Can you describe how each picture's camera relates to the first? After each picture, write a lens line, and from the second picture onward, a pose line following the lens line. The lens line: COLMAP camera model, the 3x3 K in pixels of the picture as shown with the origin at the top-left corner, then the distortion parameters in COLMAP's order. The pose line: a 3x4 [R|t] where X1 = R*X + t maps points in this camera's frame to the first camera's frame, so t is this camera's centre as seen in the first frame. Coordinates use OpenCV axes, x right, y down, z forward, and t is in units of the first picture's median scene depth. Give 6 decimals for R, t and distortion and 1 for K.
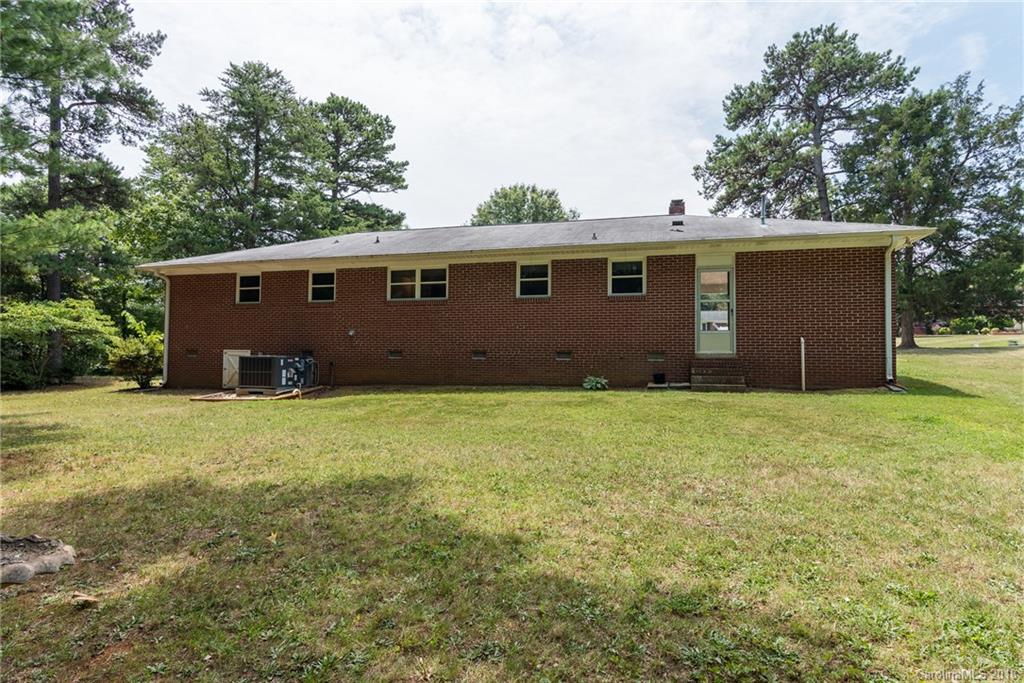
lens RADIAL K [[554.9, 0, 512.0], [0, 554.9, 341.5], [0, 0, 1]] dist [0.005634, 0.000415]
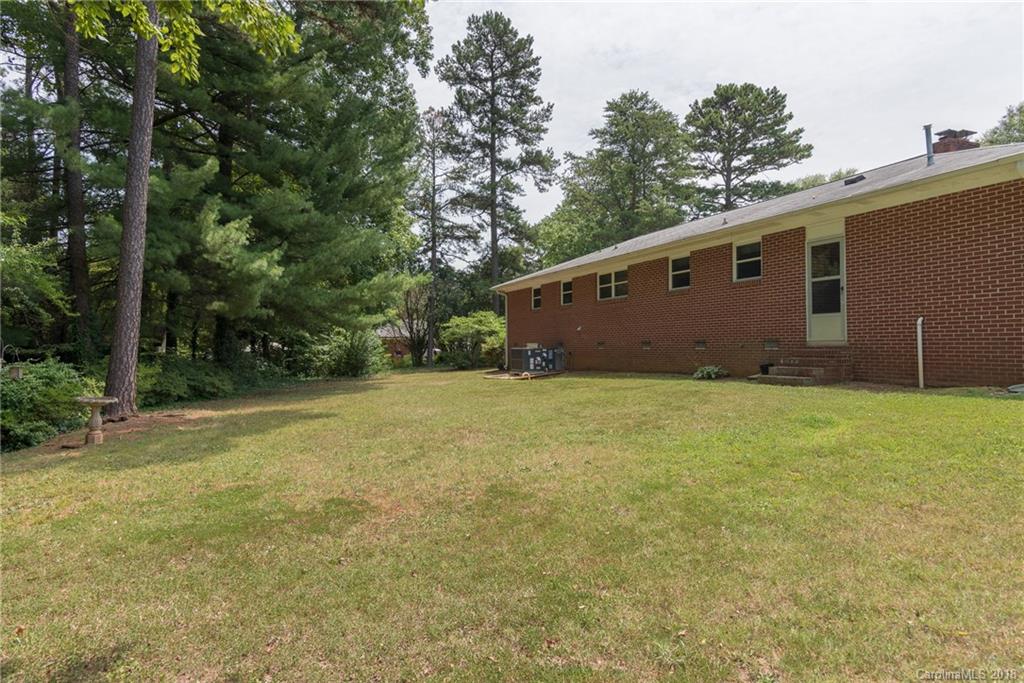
lens RADIAL K [[578.9, 0, 501.3], [0, 578.9, 342.5], [0, 0, 1]] dist [0.000804, -0.000817]
pose [[0.631958, -0.017100, -0.774814, 0.586485], [0.034227, 0.999397, 0.005859, 0.001894], [0.774246, -0.030222, 0.632162, 0.045617]]
